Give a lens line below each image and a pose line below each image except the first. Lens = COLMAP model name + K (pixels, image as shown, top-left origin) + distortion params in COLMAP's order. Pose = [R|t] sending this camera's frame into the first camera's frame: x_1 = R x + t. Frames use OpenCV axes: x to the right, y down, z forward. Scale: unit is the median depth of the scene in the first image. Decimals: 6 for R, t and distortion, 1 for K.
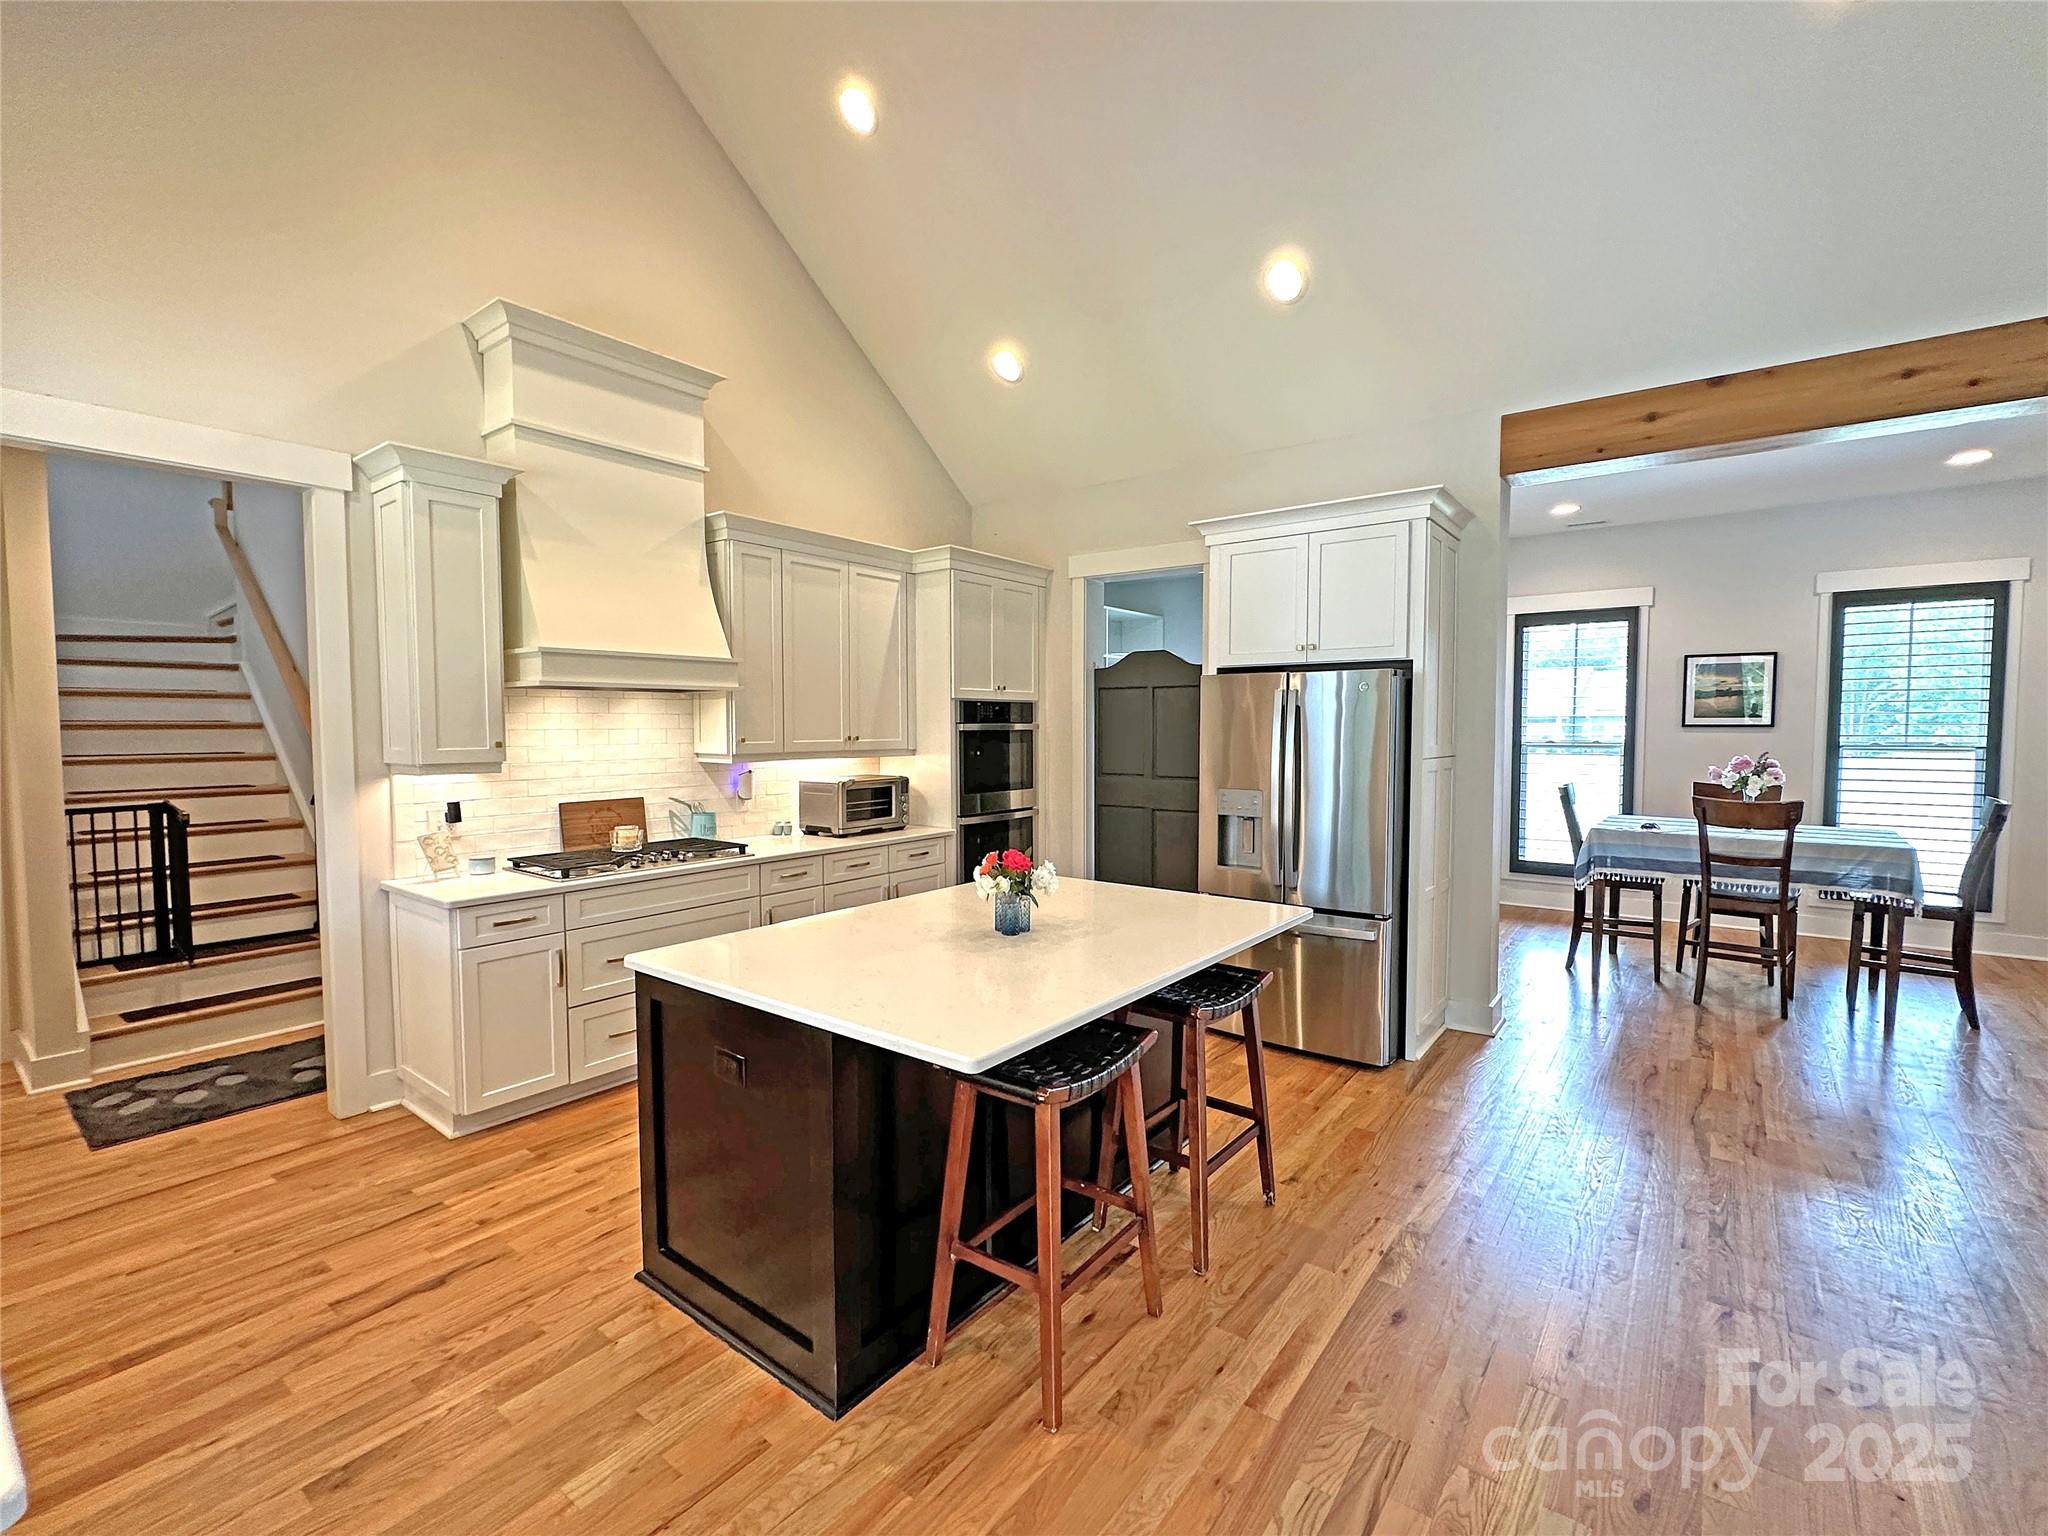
lens RADIAL K [[906.3, 0, 1023.1], [0, 906.3, 767.8], [0, 0, 1]] dist [-0.003562, 0.000461]
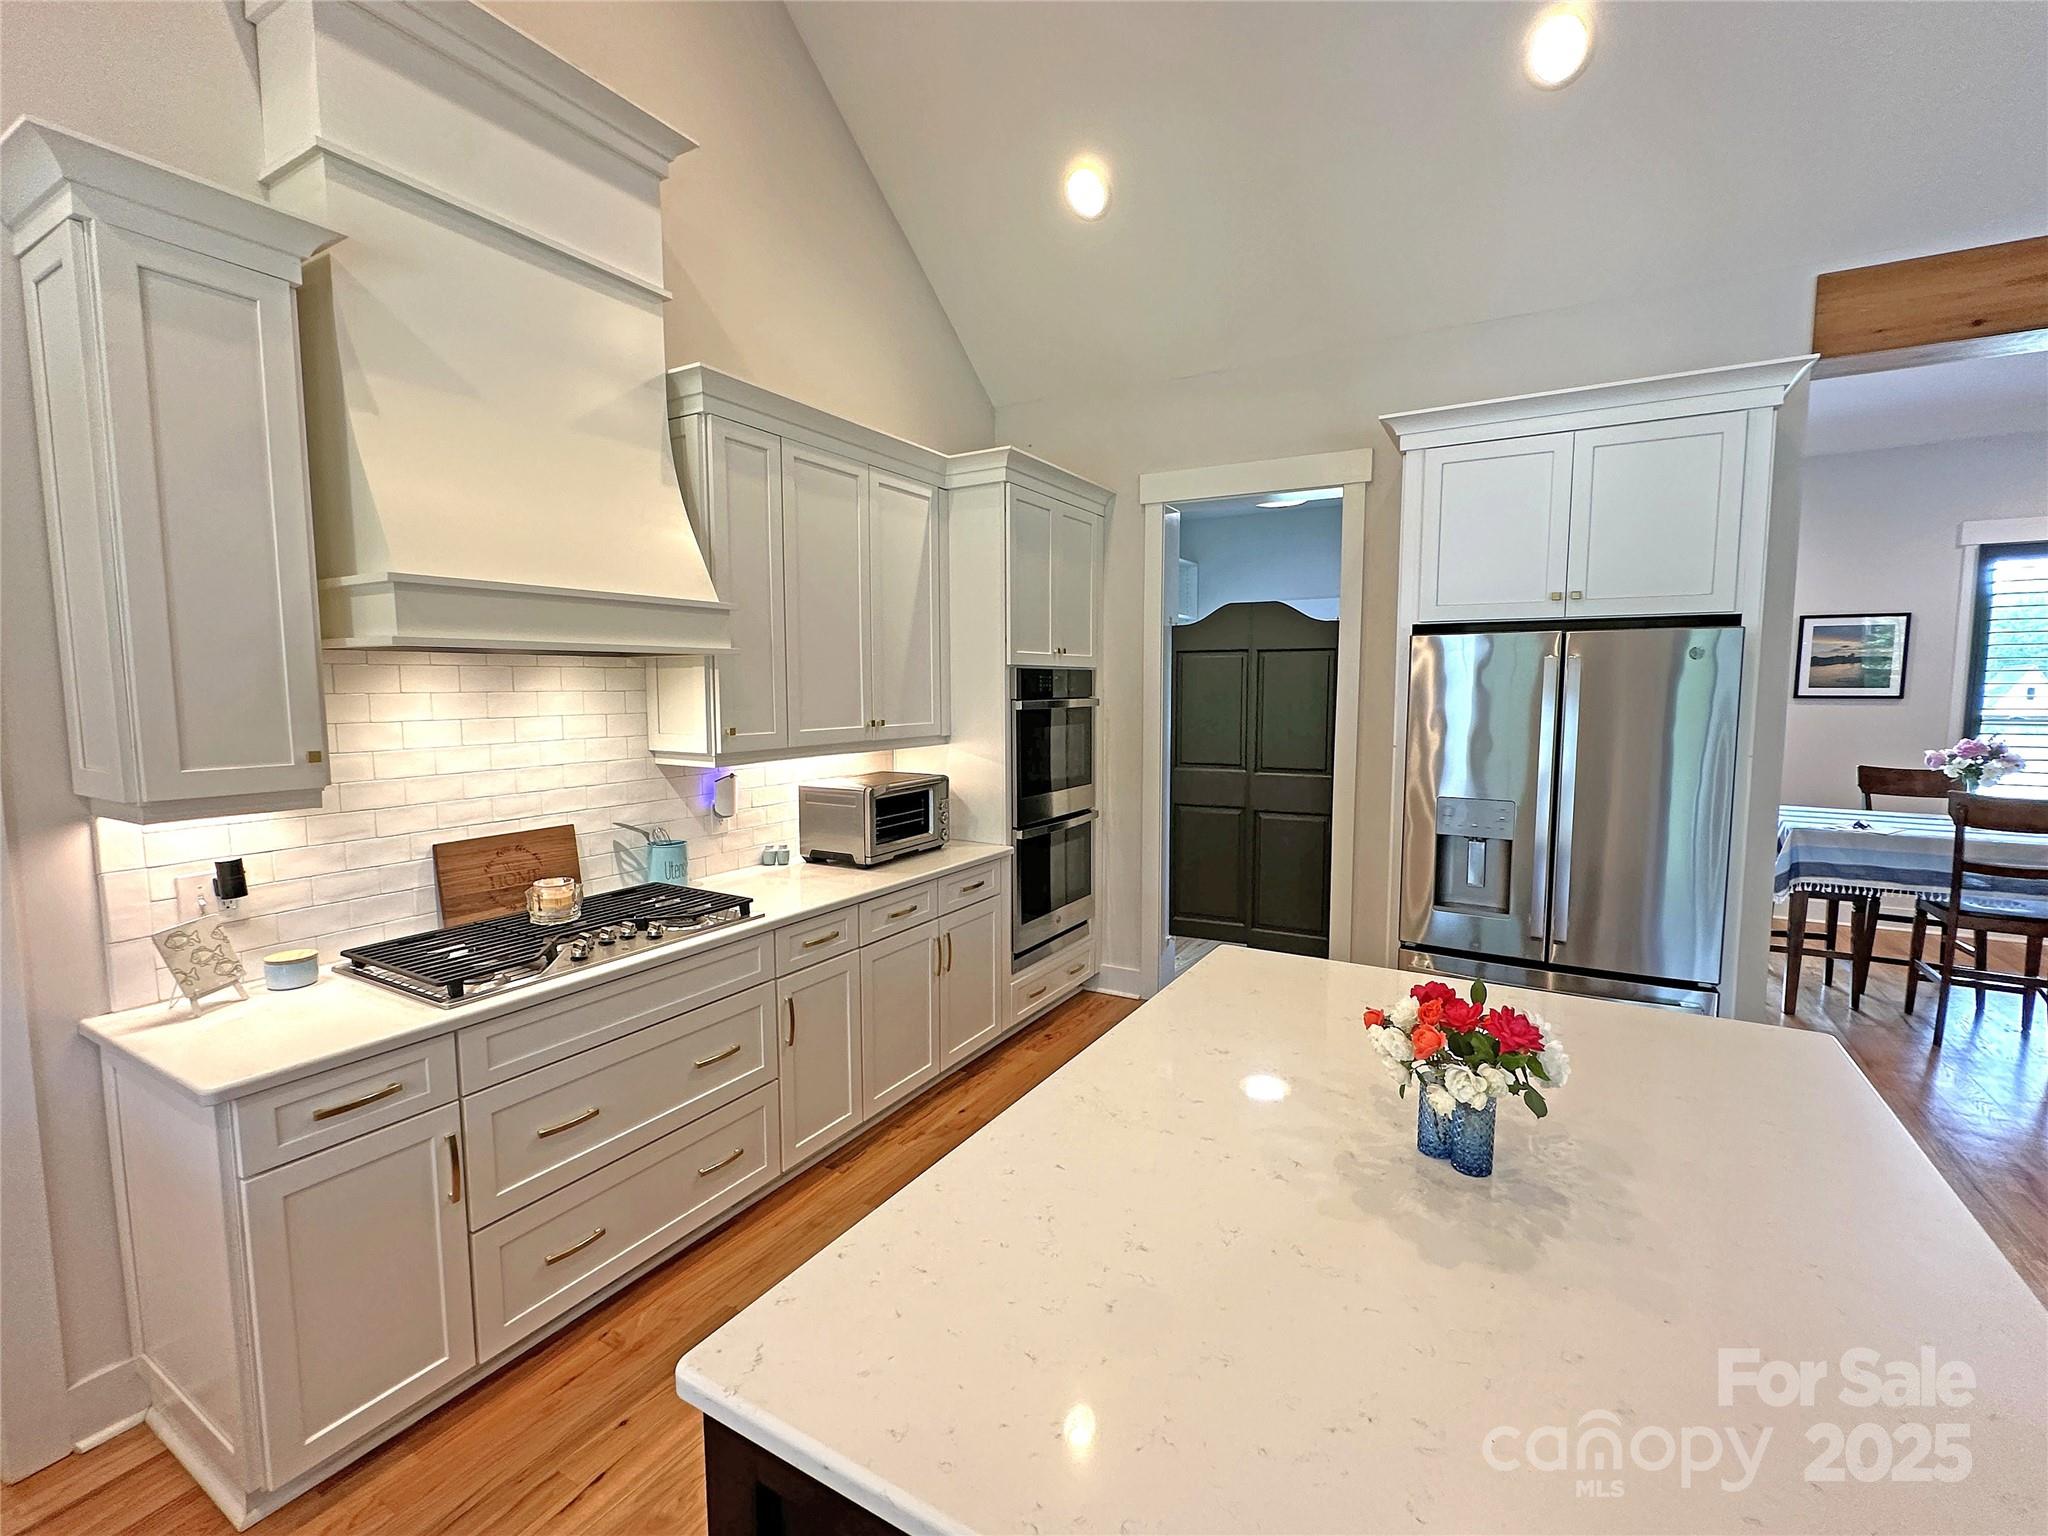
lens RADIAL K [[906.3, 0, 1021.4], [0, 906.3, 766.1], [0, 0, 1]] dist [-0.003562, 0.000461]
pose [[0.992294, -0.011980, 0.123322, -0.182860], [0.006901, 0.999113, 0.041532, -0.031139], [-0.123710, -0.040361, 0.991497, 0.331260]]
